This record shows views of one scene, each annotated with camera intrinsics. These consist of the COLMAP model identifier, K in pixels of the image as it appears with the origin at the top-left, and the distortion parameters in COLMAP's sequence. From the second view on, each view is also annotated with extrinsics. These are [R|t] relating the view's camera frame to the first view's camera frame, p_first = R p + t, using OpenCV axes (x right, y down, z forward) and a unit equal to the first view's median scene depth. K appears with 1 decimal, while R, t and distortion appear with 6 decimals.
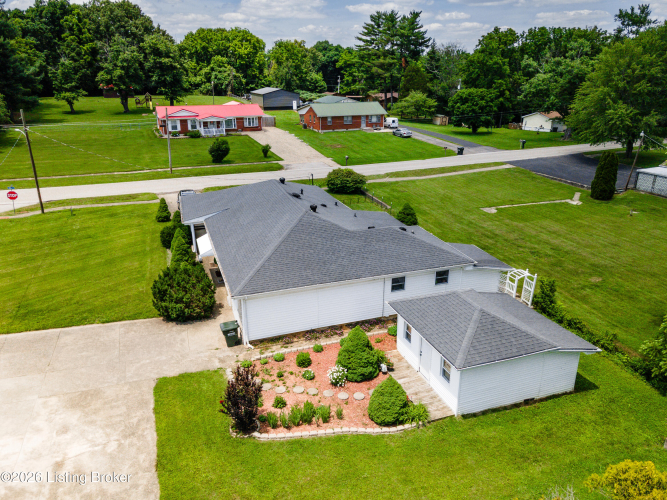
lens RADIAL K [[490.2, 0, 335.1], [0, 490.2, 253.1], [0, 0, 1]] dist [0.037533, 0.007171]
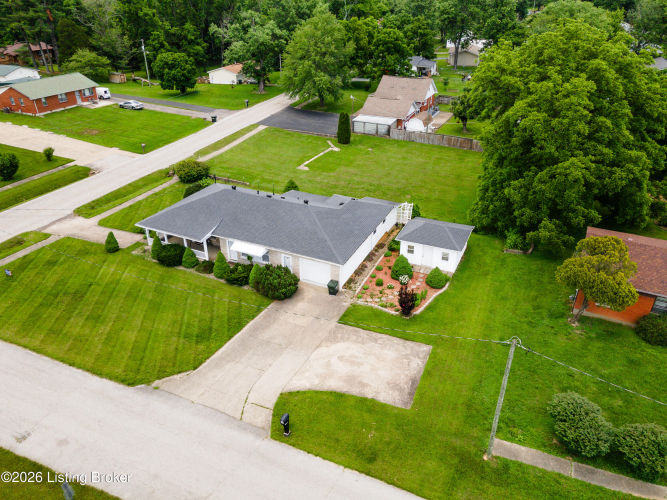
lens RADIAL K [[475.1, 0, 333.5], [0, 475.1, 250.0], [0, 0, 1]] dist [0.062851, 0.002276]
pose [[0.709224, -0.345817, 0.614339, -0.297267], [0.253250, 0.938230, 0.235774, -0.088268], [-0.657926, -0.011635, 0.752993, -0.061919]]
